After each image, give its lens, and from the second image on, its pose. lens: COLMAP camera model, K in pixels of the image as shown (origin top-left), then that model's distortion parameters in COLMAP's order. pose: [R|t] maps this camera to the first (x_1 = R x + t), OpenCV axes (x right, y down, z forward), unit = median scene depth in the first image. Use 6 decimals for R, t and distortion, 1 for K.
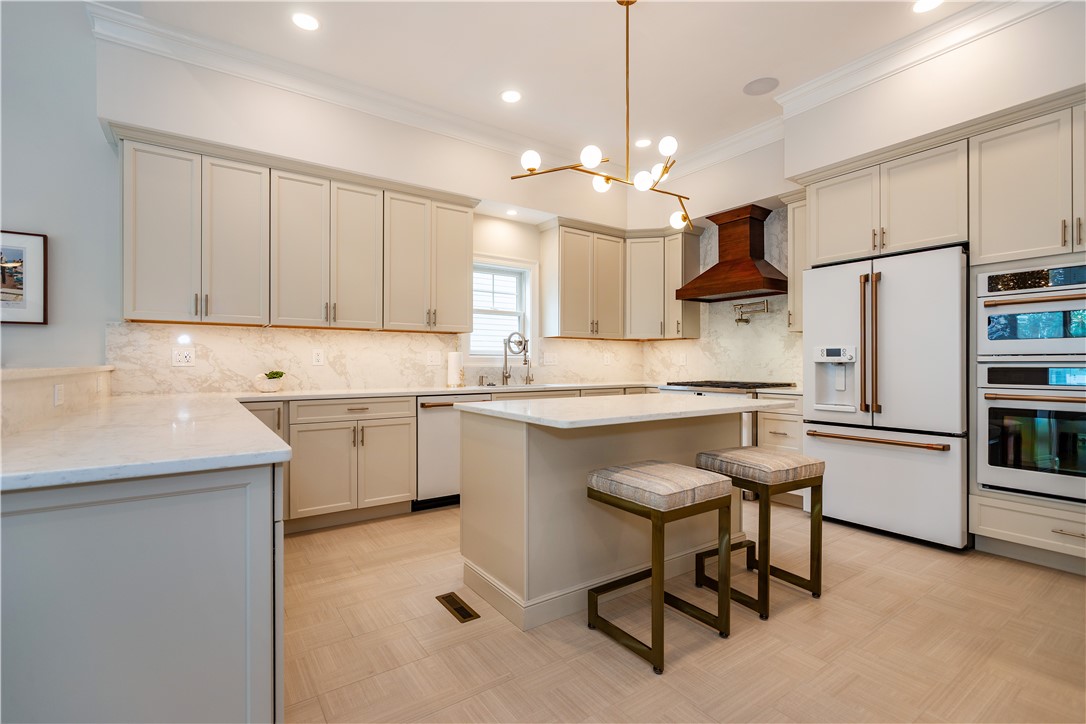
lens RADIAL K [[512.5, 0, 543.0], [0, 512.5, 362.0], [0, 0, 1]] dist [-0.001694, 0.000213]
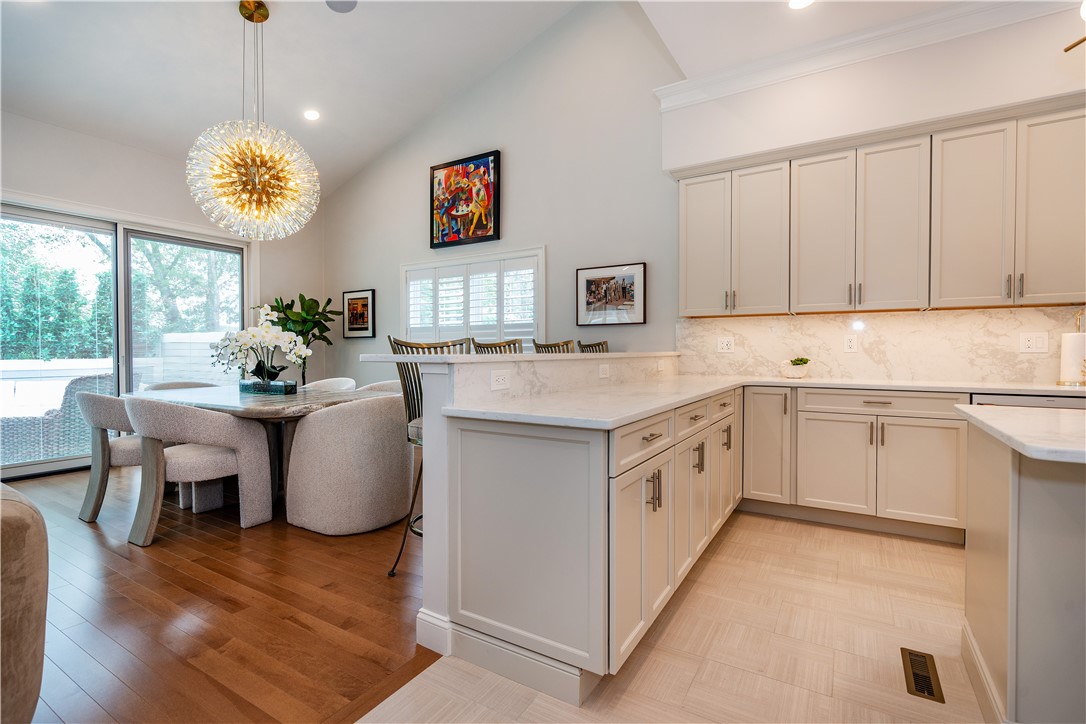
lens RADIAL K [[499.4, 0, 536.0], [0, 499.4, 356.4], [0, 0, 1]] dist [0.000730, 0.000427]
pose [[0.390774, 0.010484, -0.920427, 0.167789], [0.003261, 0.999913, 0.012774, 0.000585], [0.920481, -0.007993, 0.390706, 0.116772]]
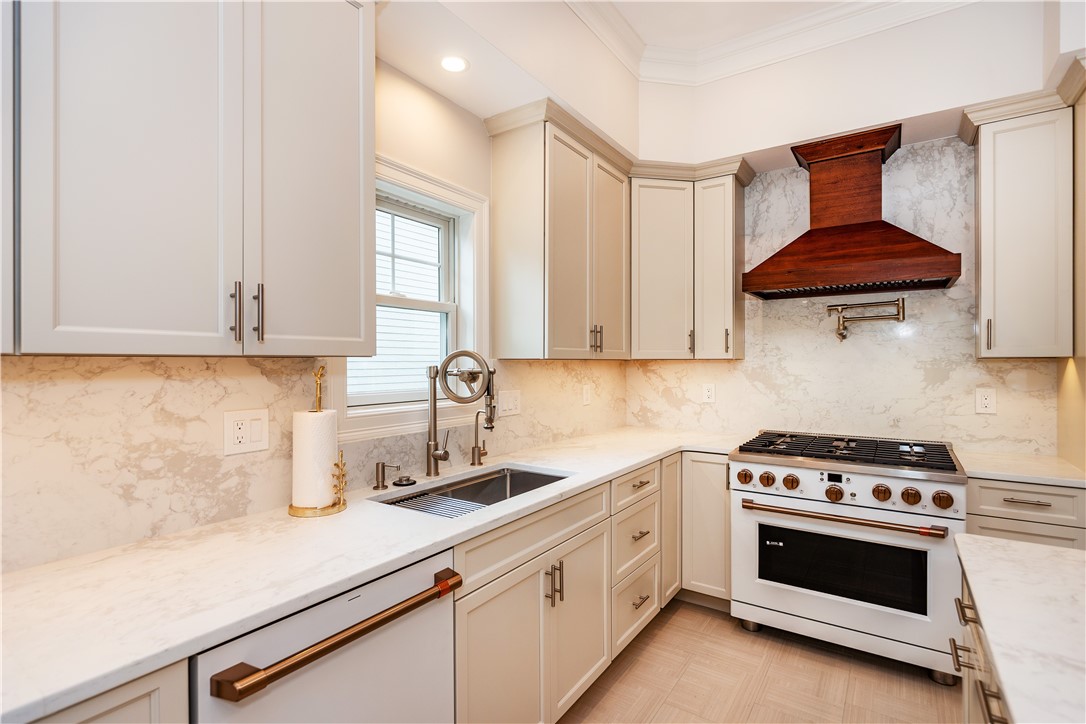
lens RADIAL K [[524.5, 0, 543.0], [0, 524.5, 362.0], [0, 0, 1]] dist [-0.000784, -0.000095]
pose [[0.936733, -0.002168, 0.350037, -0.167637], [0.001125, 0.999994, 0.003183, -0.059489], [-0.350042, -0.002588, 0.936730, 0.677210]]
